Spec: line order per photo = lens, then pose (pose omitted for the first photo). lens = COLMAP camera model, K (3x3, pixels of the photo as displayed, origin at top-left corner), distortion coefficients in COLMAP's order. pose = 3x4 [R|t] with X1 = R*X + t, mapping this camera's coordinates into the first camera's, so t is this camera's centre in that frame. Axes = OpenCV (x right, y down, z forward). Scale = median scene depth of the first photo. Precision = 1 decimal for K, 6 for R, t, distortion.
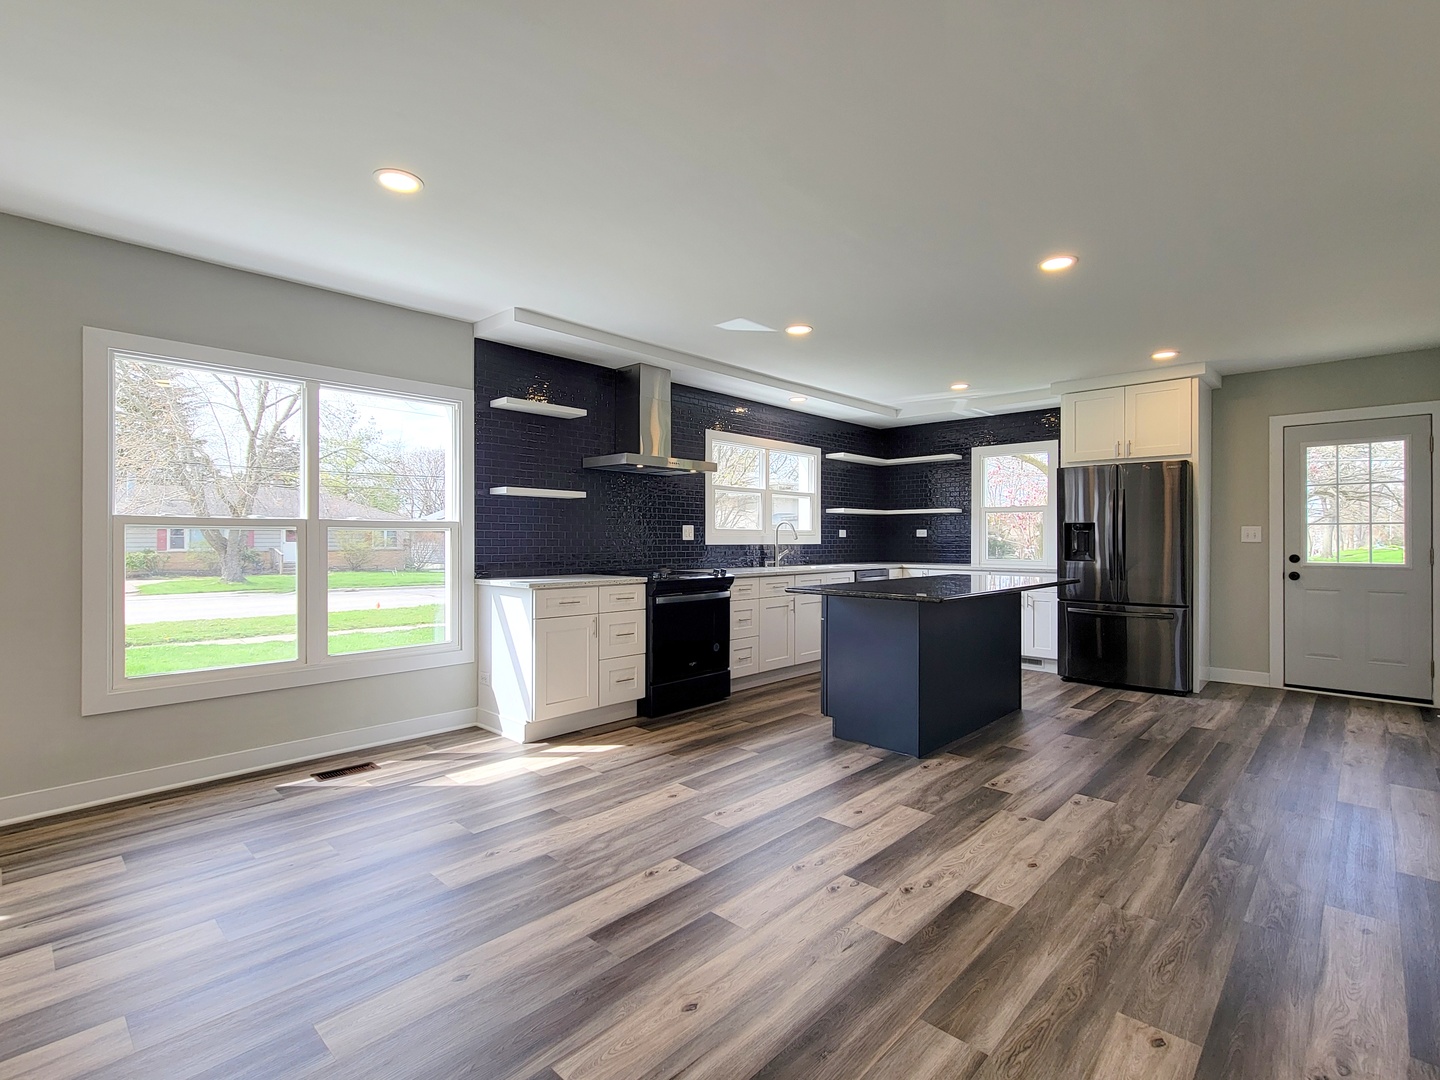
lens RADIAL K [[692.0, 0, 718.1], [0, 692.0, 541.8], [0, 0, 1]] dist [0.004917, -0.002618]
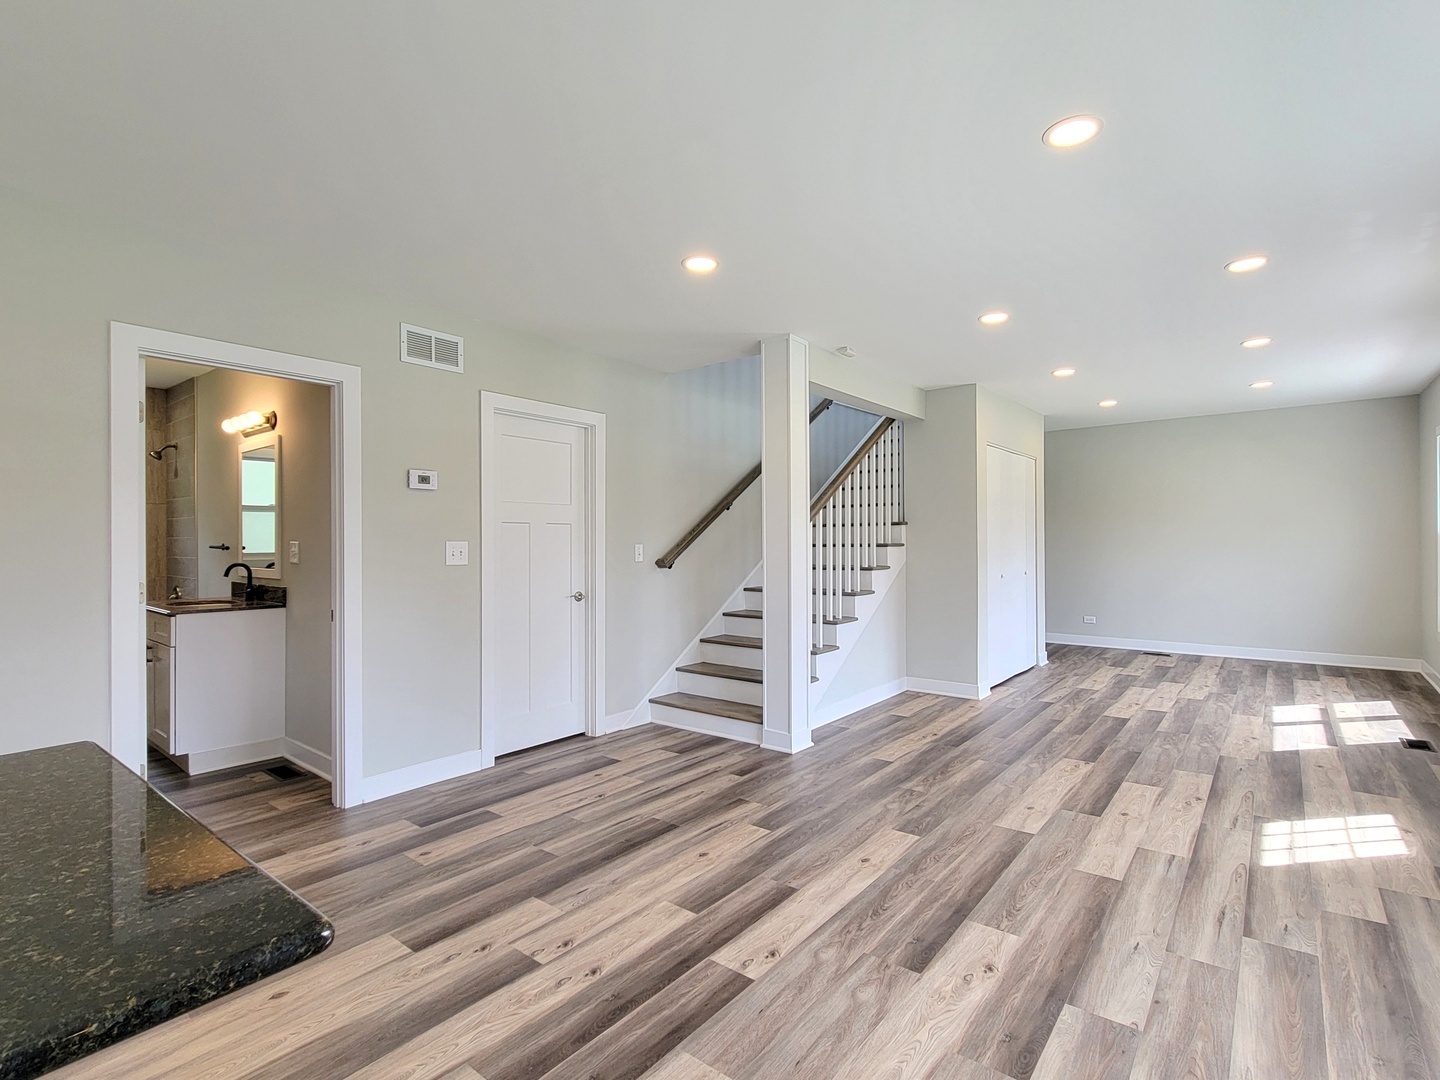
lens RADIAL K [[692.0, 0, 718.2], [0, 692.0, 546.0], [0, 0, 1]] dist [0.004917, -0.002618]
pose [[-0.996850, 0.001783, -0.079290, 0.019821], [0.000983, 0.999948, 0.010120, -0.016383], [0.079303, 0.010010, -0.996800, 1.004169]]
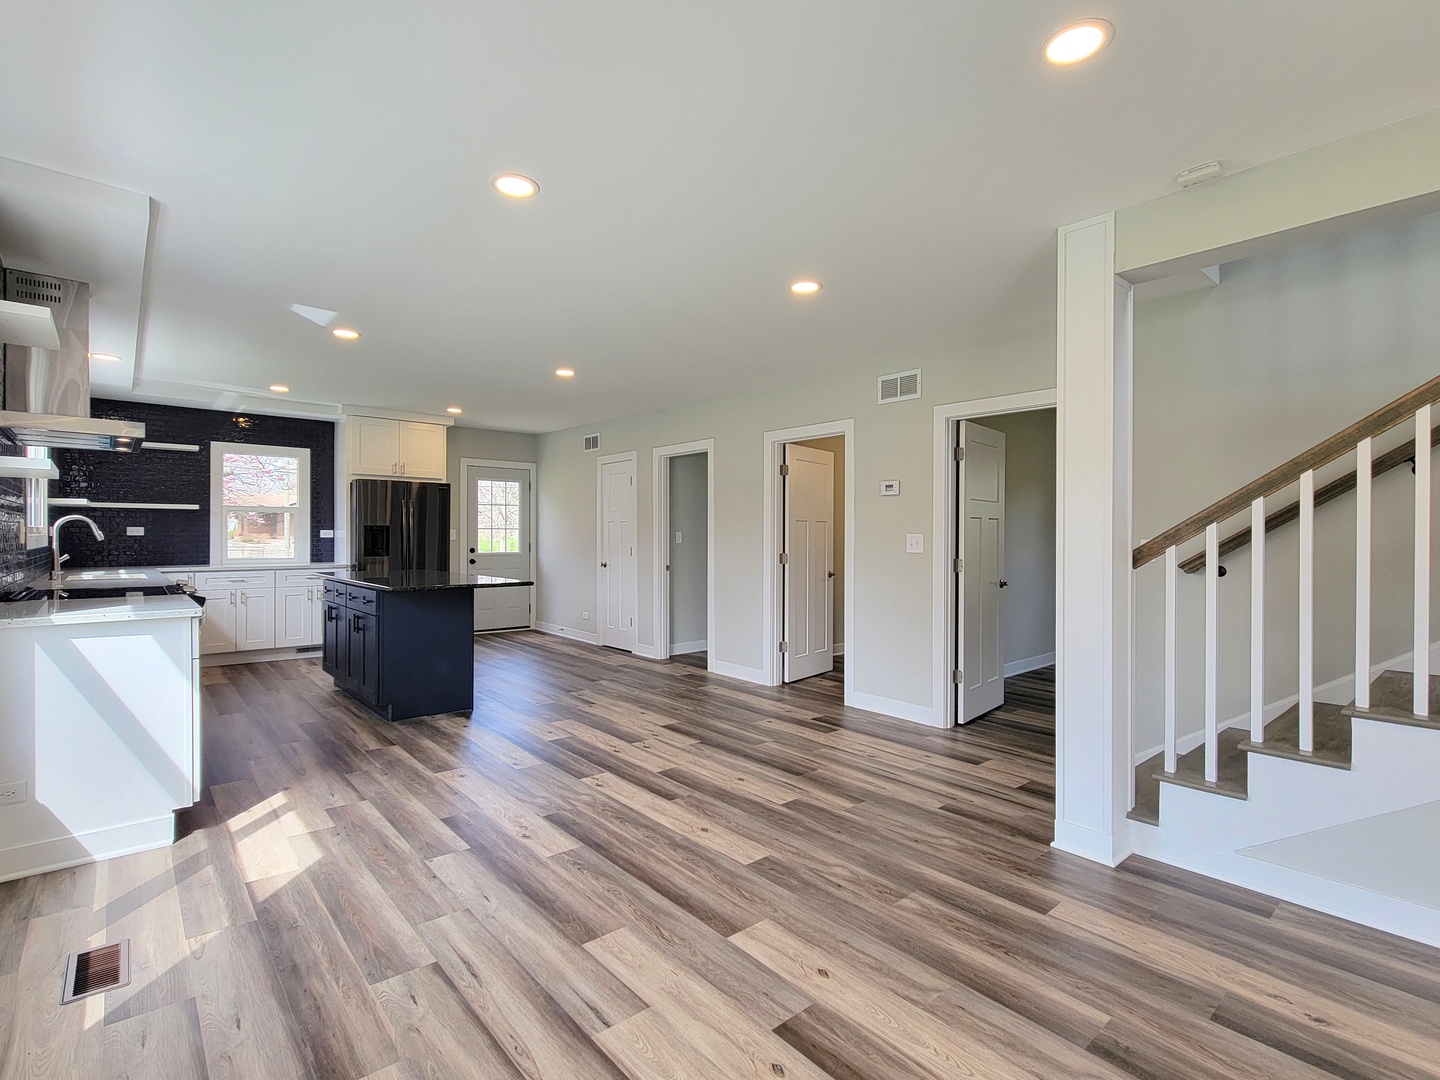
lens RADIAL K [[692.0, 0, 722.7], [0, 692.0, 536.3], [0, 0, 1]] dist [0.004917, -0.002618]
pose [[0.092992, -0.002144, 0.995665, -0.793559], [0.000896, 0.999997, 0.002069, -0.012049], [-0.995666, 0.000700, 0.092993, 0.341393]]
